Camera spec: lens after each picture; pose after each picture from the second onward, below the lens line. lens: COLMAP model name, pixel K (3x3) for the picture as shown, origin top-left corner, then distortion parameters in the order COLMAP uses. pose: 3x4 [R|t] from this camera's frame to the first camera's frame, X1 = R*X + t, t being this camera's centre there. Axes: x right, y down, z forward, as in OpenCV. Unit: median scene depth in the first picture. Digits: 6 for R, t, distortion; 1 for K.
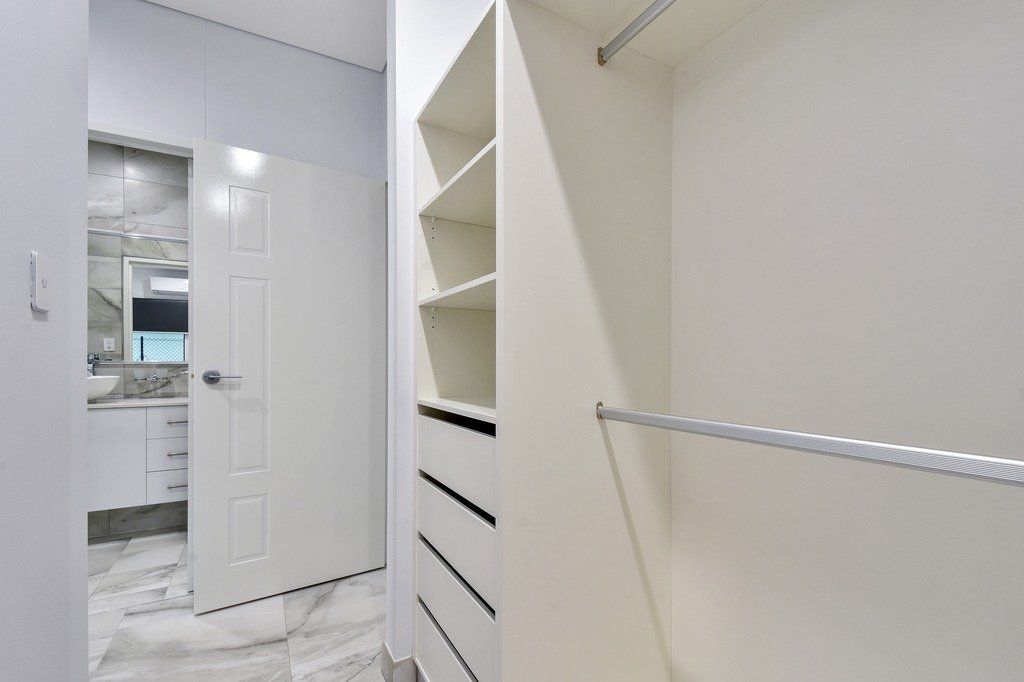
lens RADIAL K [[448.7, 0, 515.2], [0, 448.7, 362.1], [0, 0, 1]] dist [0.024332, -0.012969]
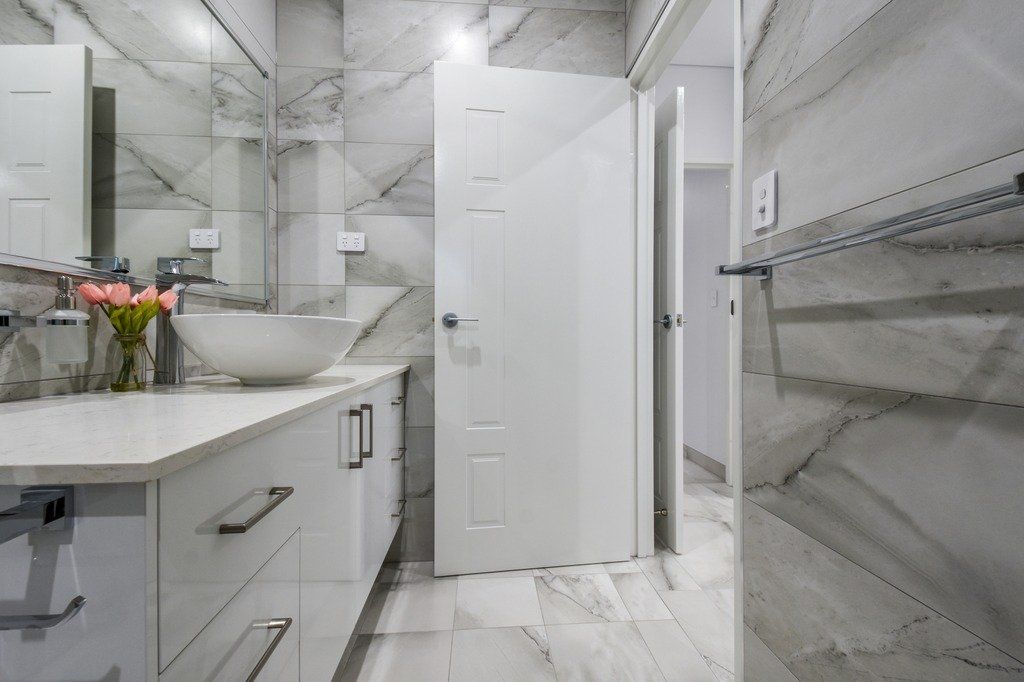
lens RADIAL K [[448.7, 0, 515.2], [0, 448.7, 362.1], [0, 0, 1]] dist [0.024332, -0.012969]
pose [[0.422255, -0.042760, 0.905468, -1.457624], [-0.000462, 0.998877, 0.047386, 0.074653], [-0.906477, -0.020427, 0.421761, 0.771730]]
